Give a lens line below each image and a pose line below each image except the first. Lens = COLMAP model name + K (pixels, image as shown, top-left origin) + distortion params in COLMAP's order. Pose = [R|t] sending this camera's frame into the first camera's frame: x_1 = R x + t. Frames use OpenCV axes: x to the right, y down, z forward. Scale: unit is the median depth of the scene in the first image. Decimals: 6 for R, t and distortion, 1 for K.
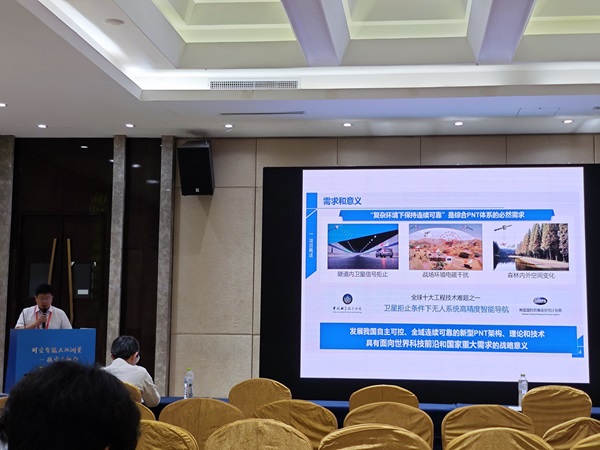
lens RADIAL K [[926.8, 0, 316.8], [0, 926.8, 223.3], [0, 0, 1]] dist [0.040402, -0.058073]
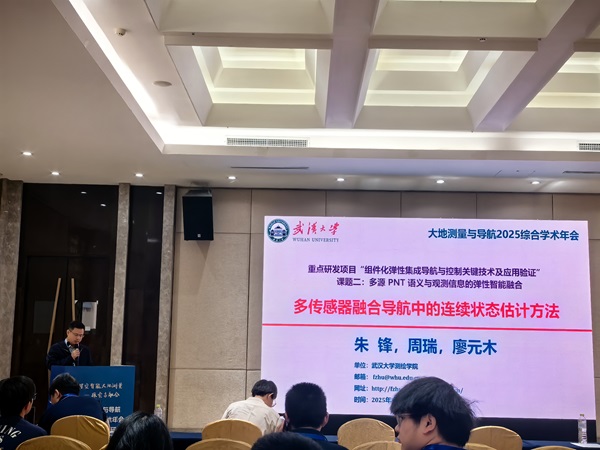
lens RADIAL K [[850.8, 0, 300.0], [0, 850.8, 225.0], [0, 0, 1]] dist [0.010464, 0.096770]
pose [[0.994942, 0.021547, 0.098118, -0.107380], [-0.017450, 0.998947, -0.042430, -0.007846], [-0.098928, 0.040503, 0.994270, -0.003143]]
